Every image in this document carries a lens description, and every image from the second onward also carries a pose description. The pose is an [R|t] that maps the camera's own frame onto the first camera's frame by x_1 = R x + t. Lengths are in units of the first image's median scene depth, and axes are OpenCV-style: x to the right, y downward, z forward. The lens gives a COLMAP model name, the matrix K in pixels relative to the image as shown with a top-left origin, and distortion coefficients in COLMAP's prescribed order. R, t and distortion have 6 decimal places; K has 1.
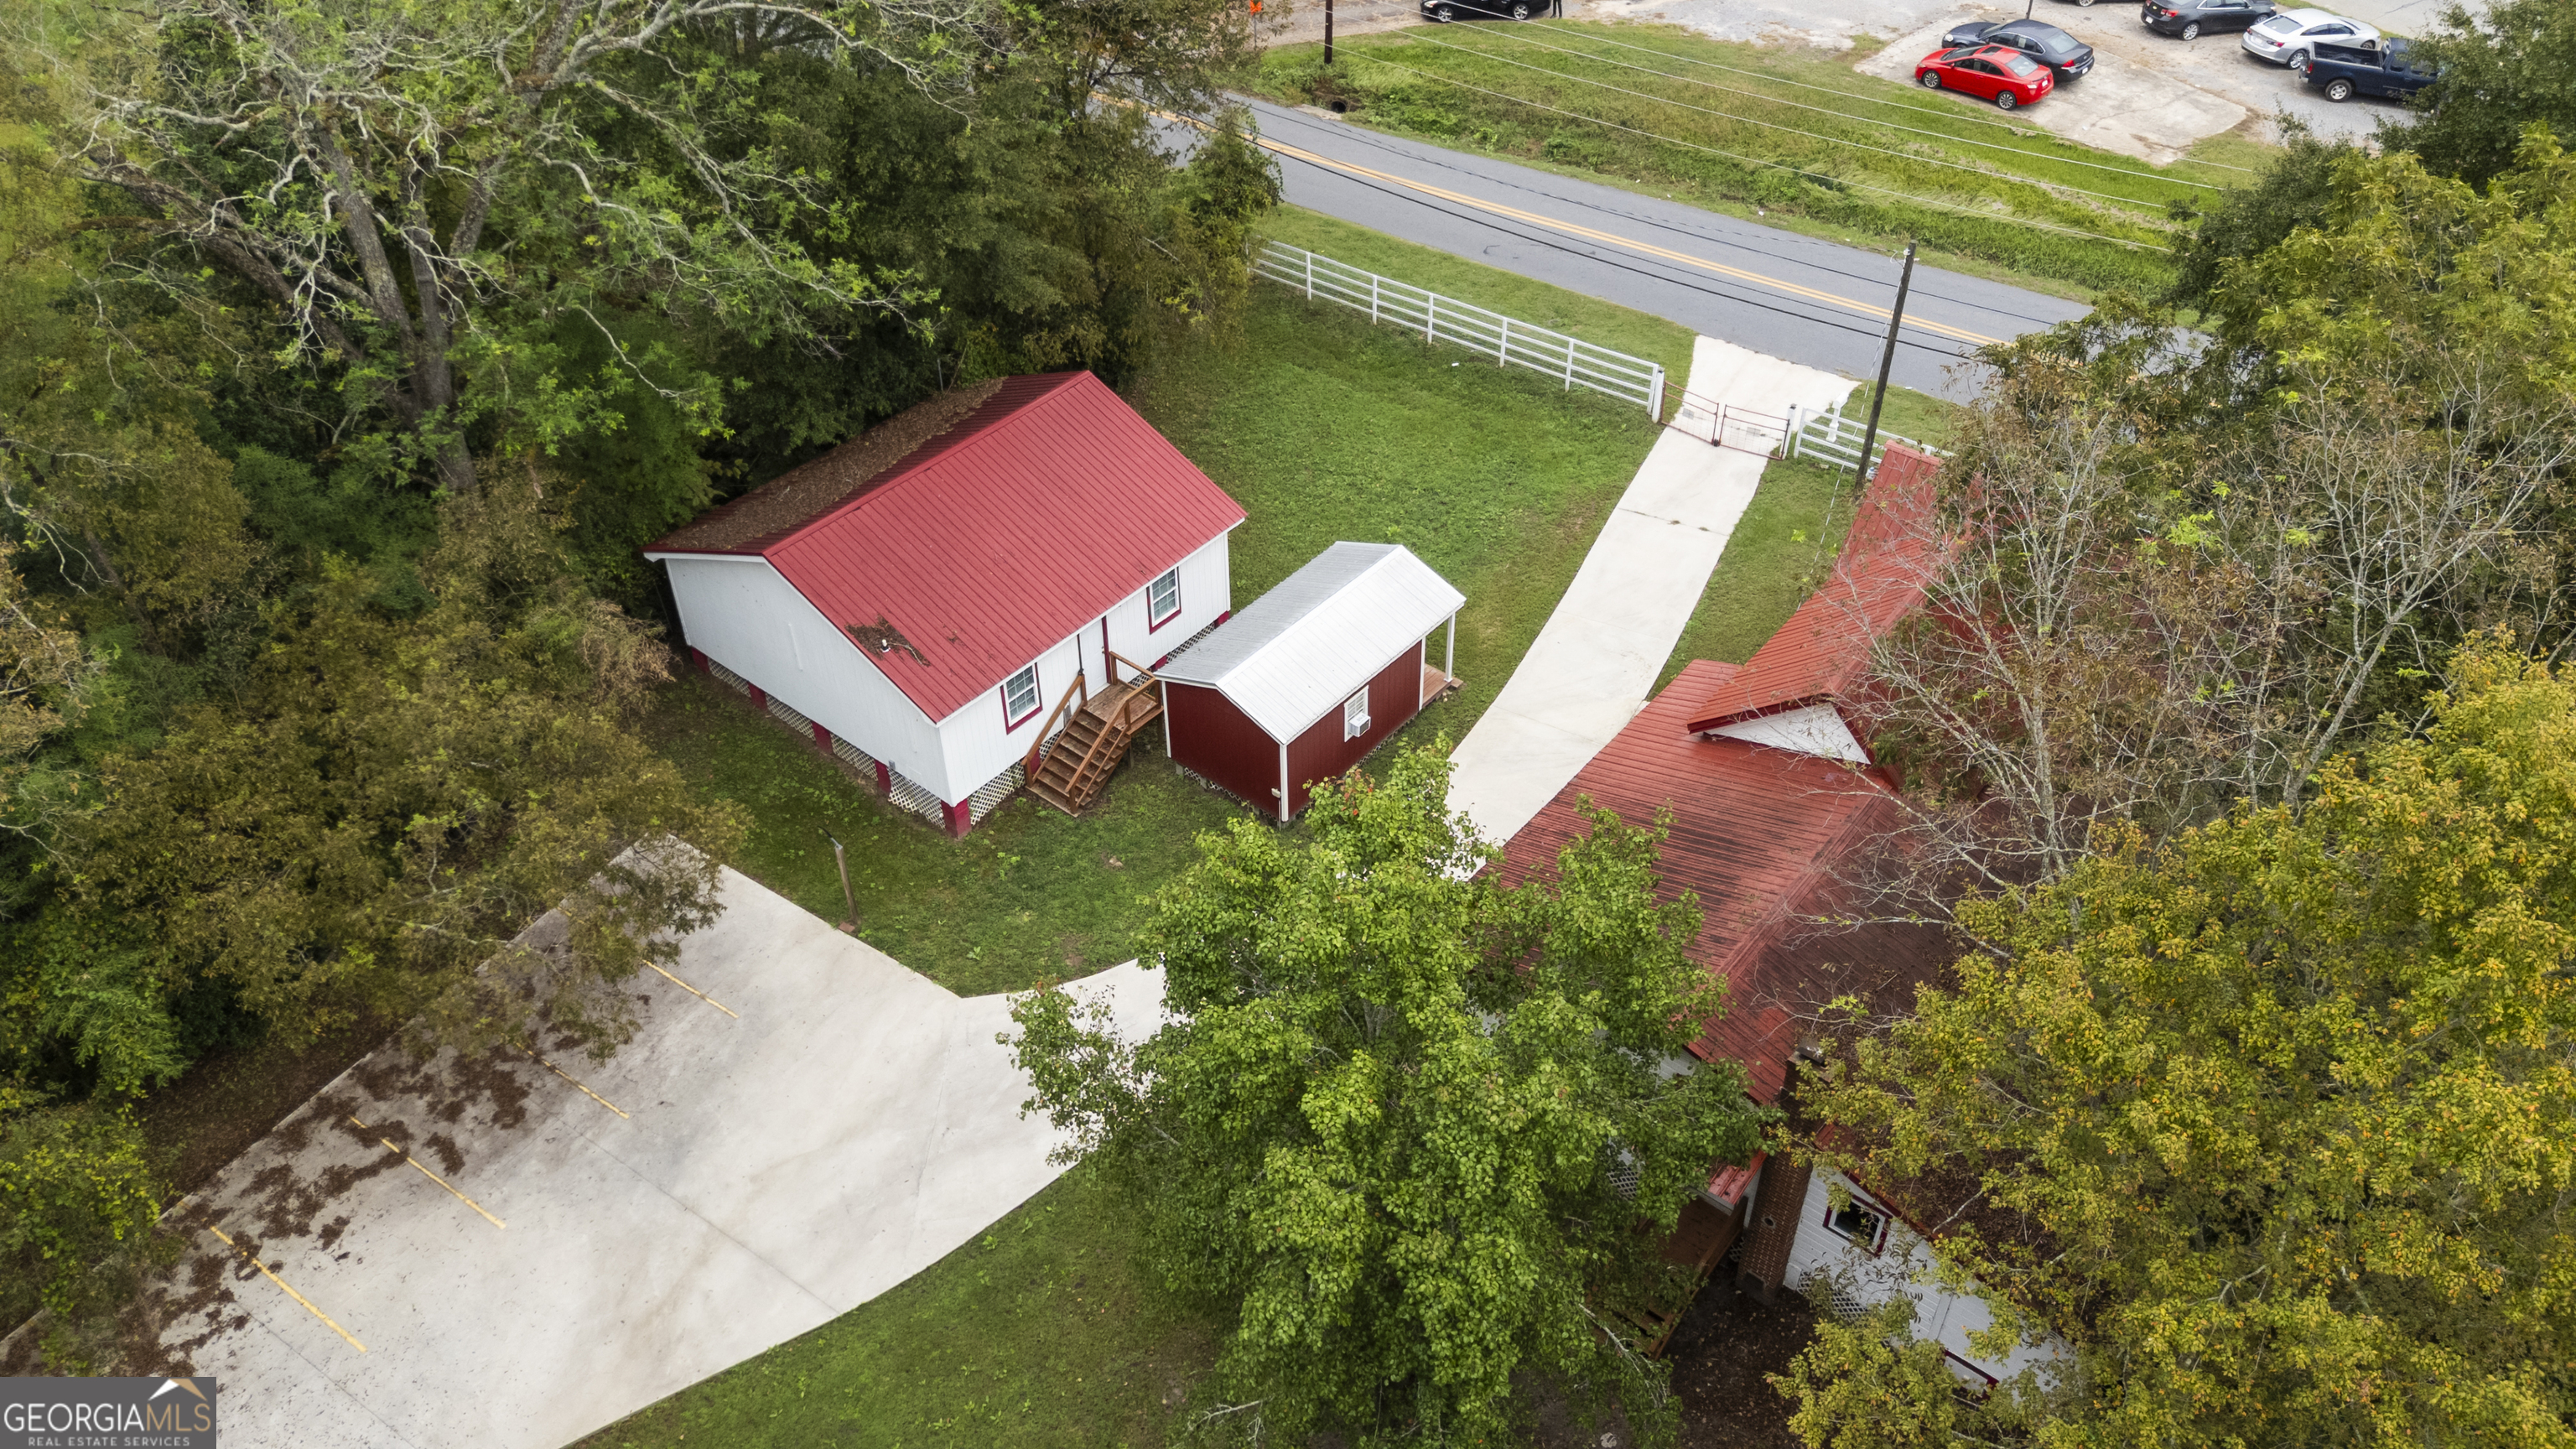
lens RADIAL K [[1874.3, 0, 1287.5], [0, 1874.3, 730.7], [0, 0, 1]] dist [0.046846, -0.007593]
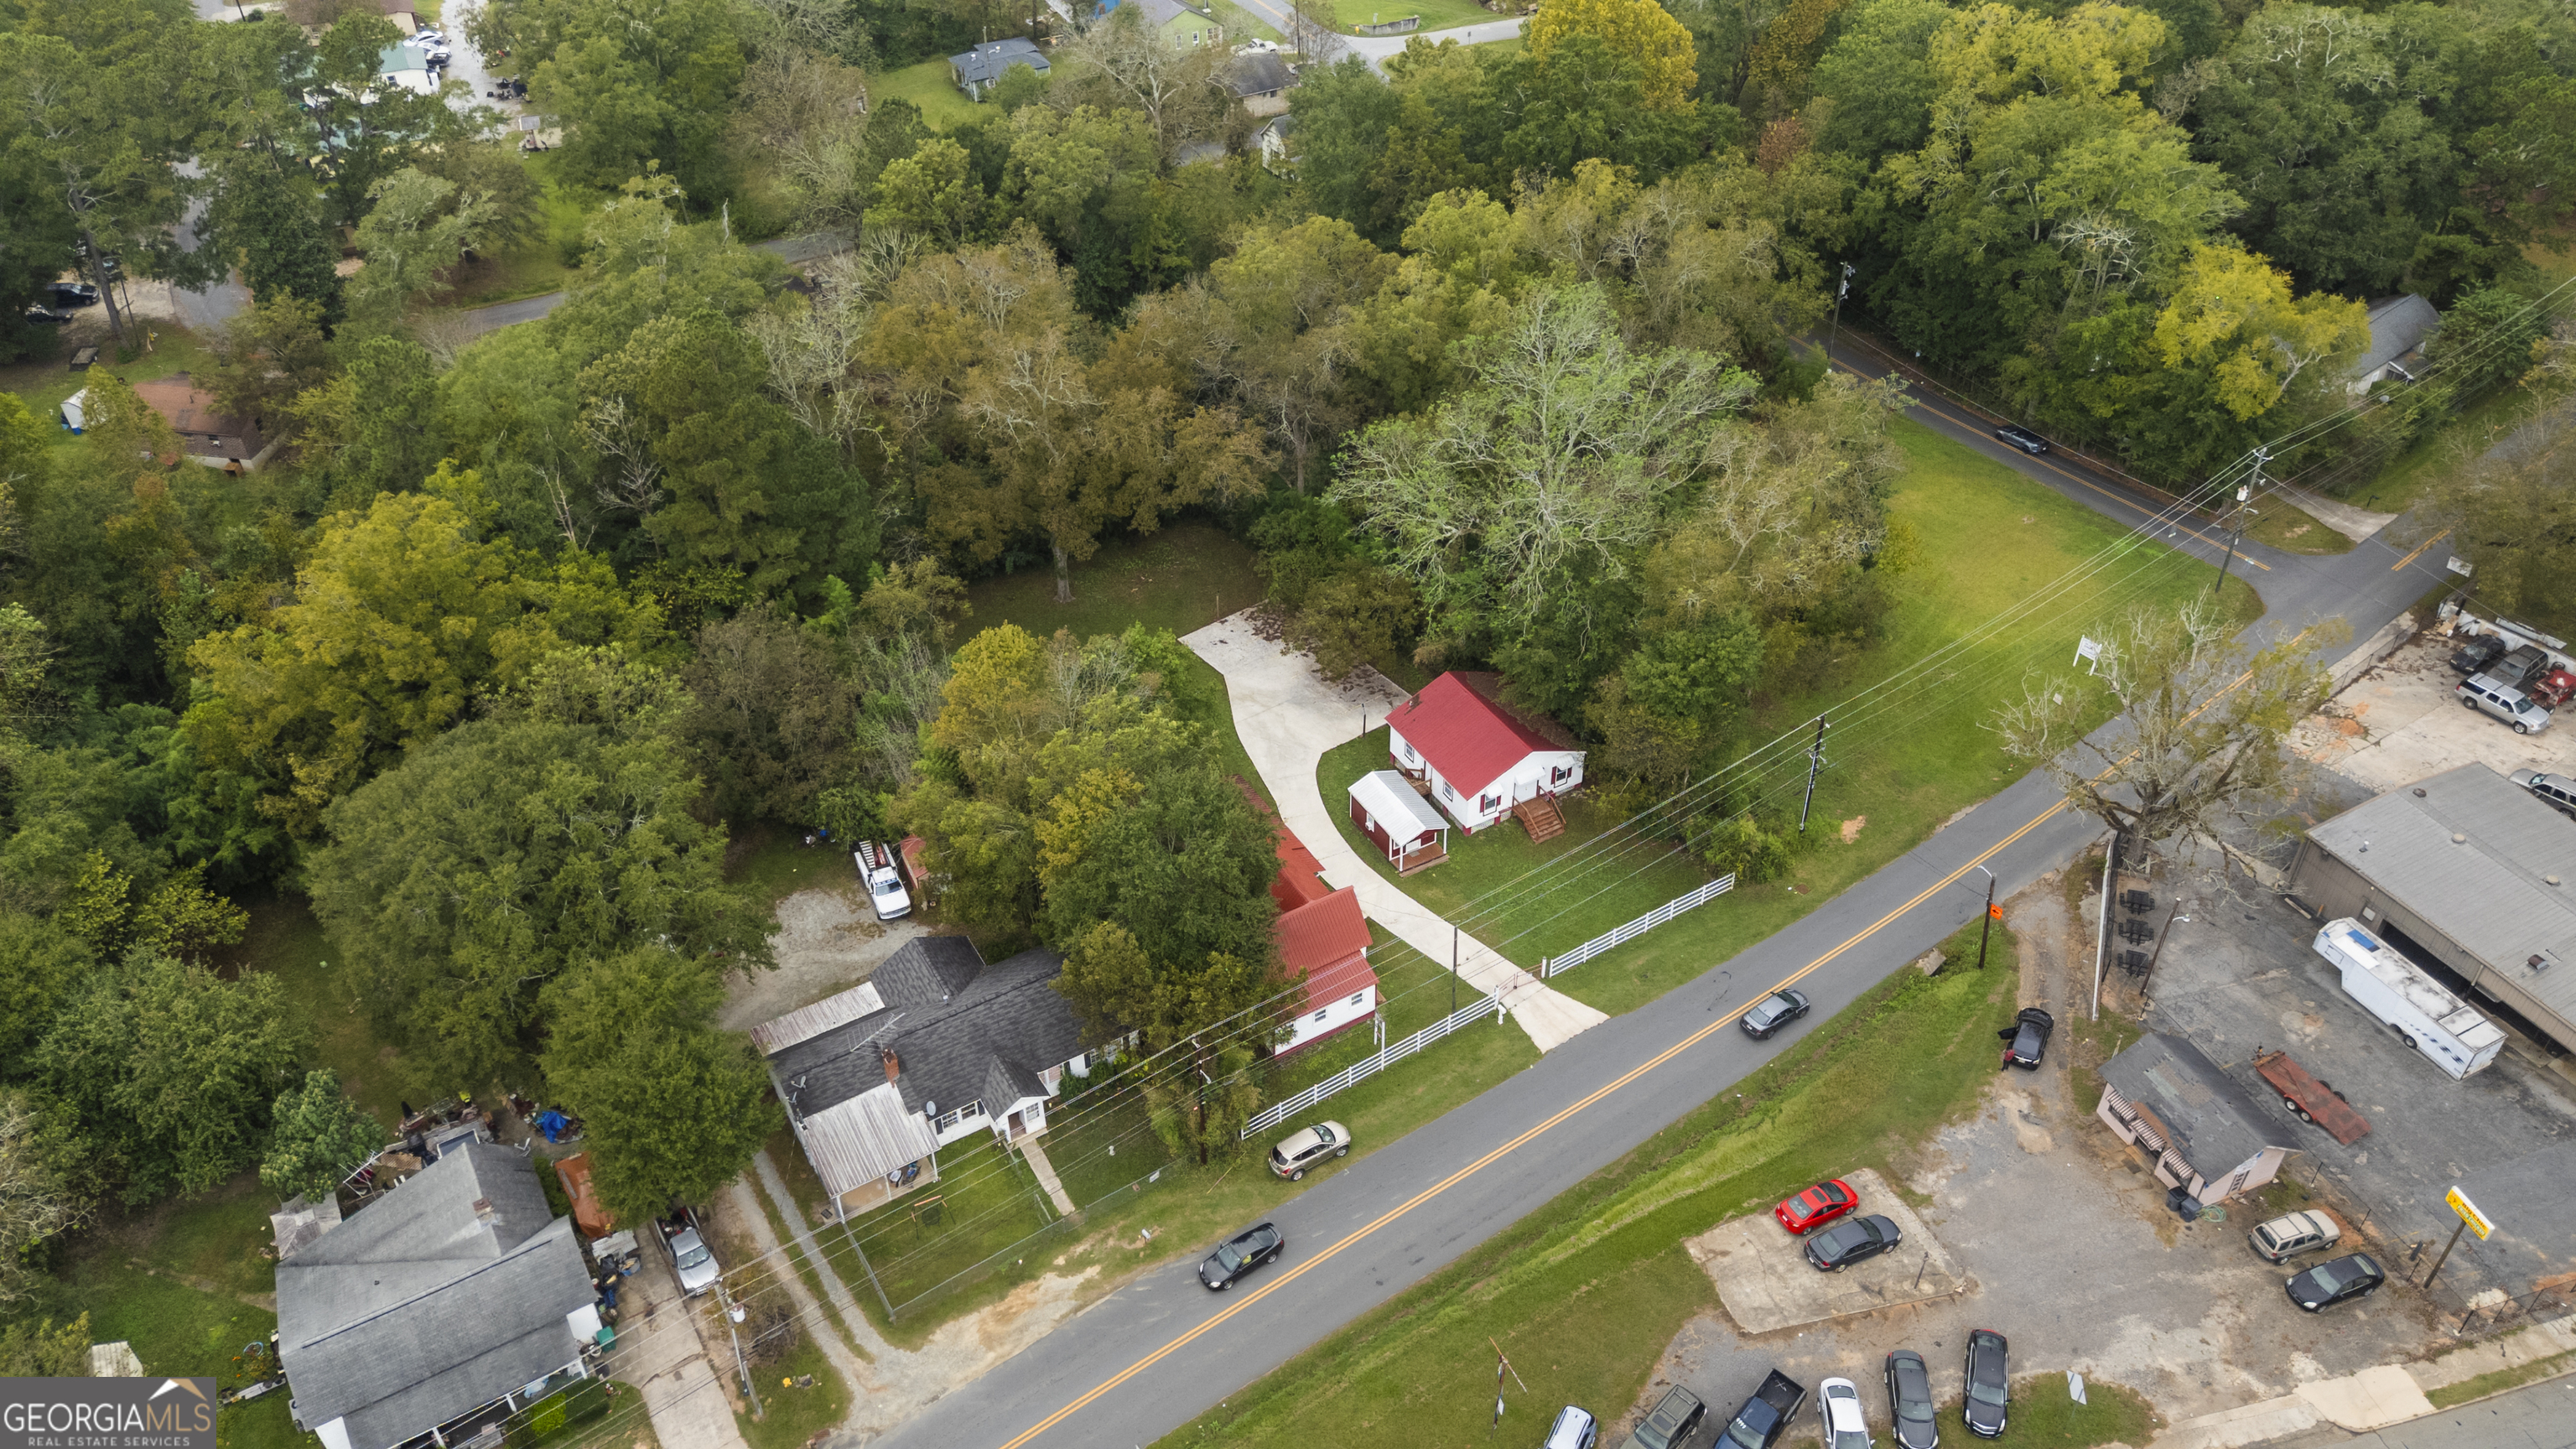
lens RADIAL K [[1874.3, 0, 1278.7], [0, 1874.3, 730.9], [0, 0, 1]] dist [0.046846, -0.007593]
pose [[-0.348227, 0.603210, -0.717548, 1.763325], [-0.595748, 0.448587, 0.666224, -1.626254], [0.723755, 0.659475, 0.203151, 0.174723]]
